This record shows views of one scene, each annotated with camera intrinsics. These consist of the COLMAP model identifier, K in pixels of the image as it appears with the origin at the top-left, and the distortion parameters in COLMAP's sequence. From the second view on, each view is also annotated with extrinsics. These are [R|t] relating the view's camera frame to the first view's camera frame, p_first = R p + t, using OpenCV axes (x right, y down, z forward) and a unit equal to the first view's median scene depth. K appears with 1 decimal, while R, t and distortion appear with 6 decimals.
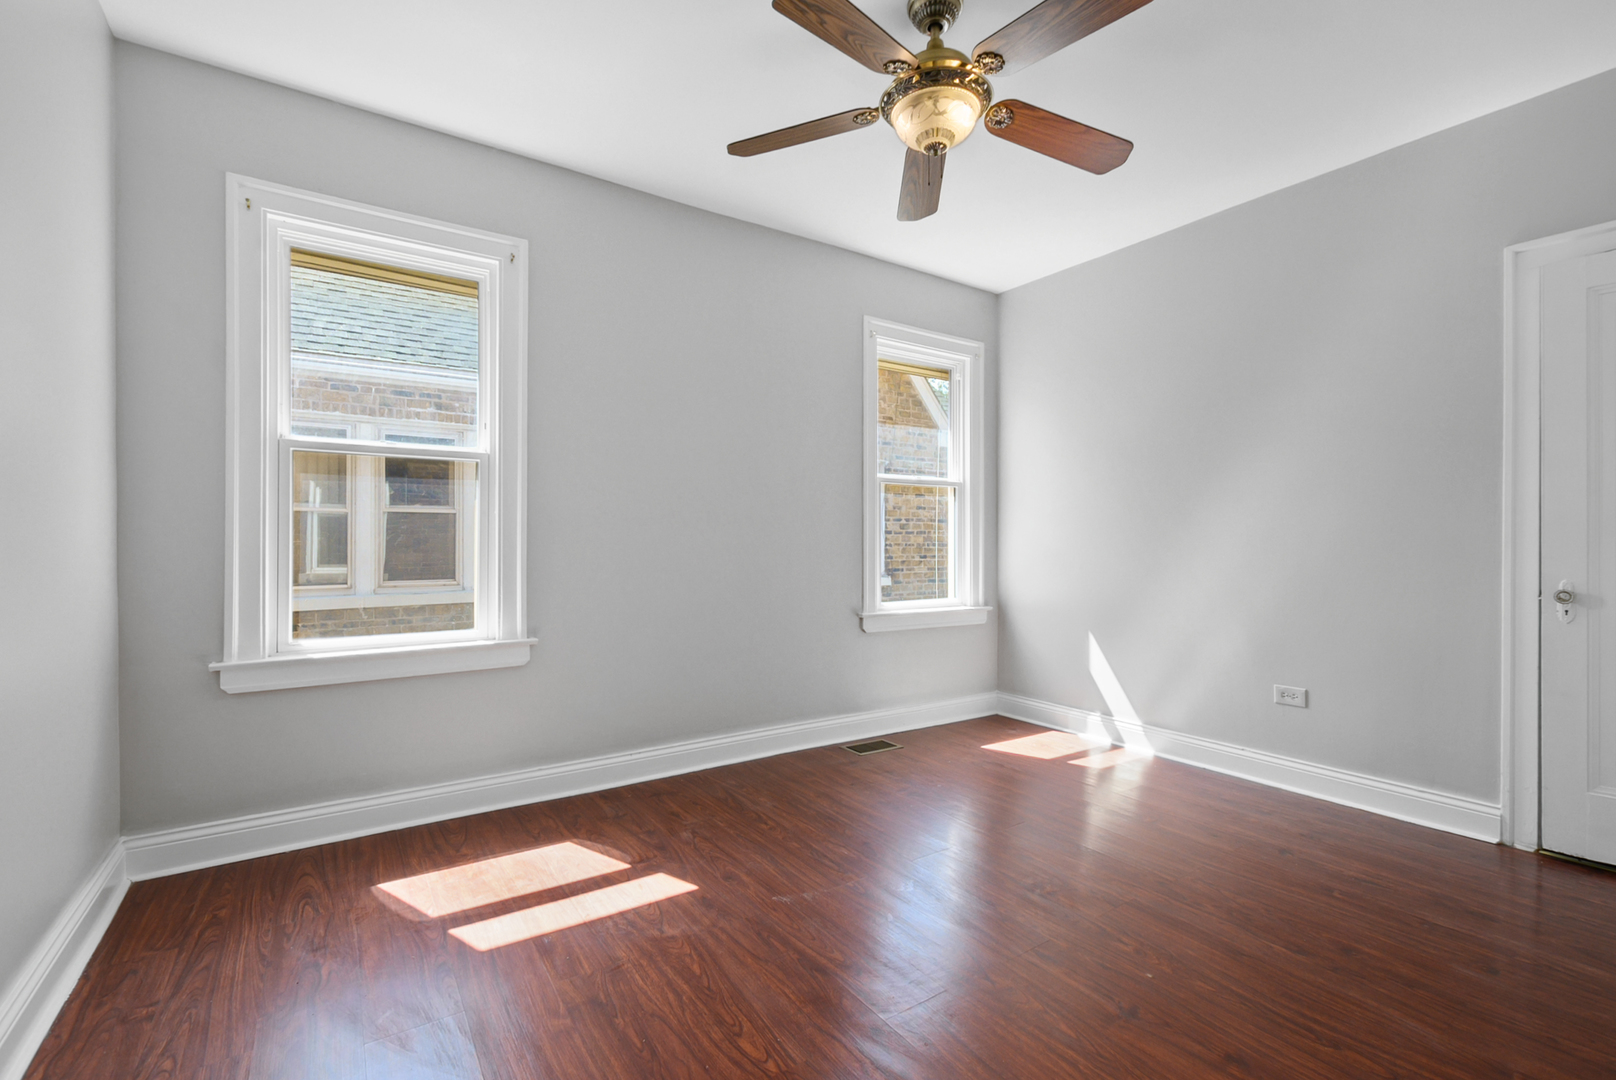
lens RADIAL K [[705.4, 0, 808.0], [0, 705.4, 540.0], [0, 0, 1]] dist [-0.000007, 0.000003]
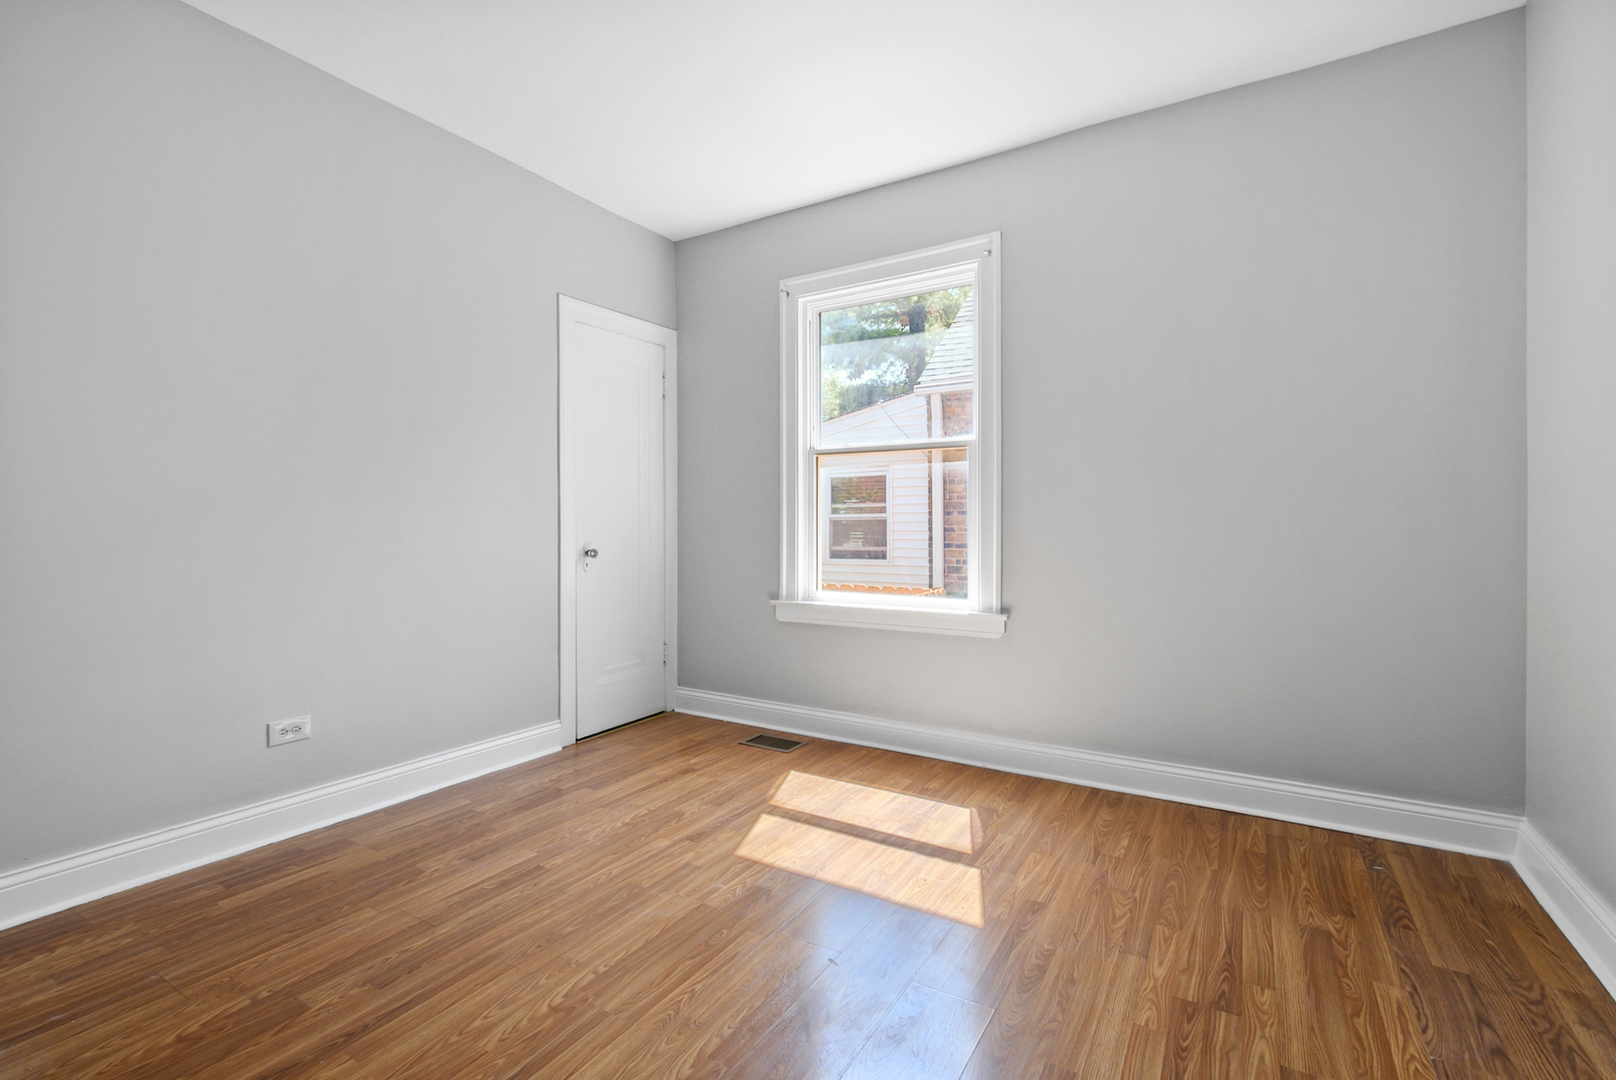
lens RADIAL K [[723.7, 0, 802.3], [0, 723.7, 519.2], [0, 0, 1]] dist [0.000687, 0.000025]
pose [[0.404322, -0.004573, -0.914605, 0.624111], [0.003426, 0.999988, -0.003485, 0.002425], [0.914610, -0.001725, 0.404333, 0.414976]]
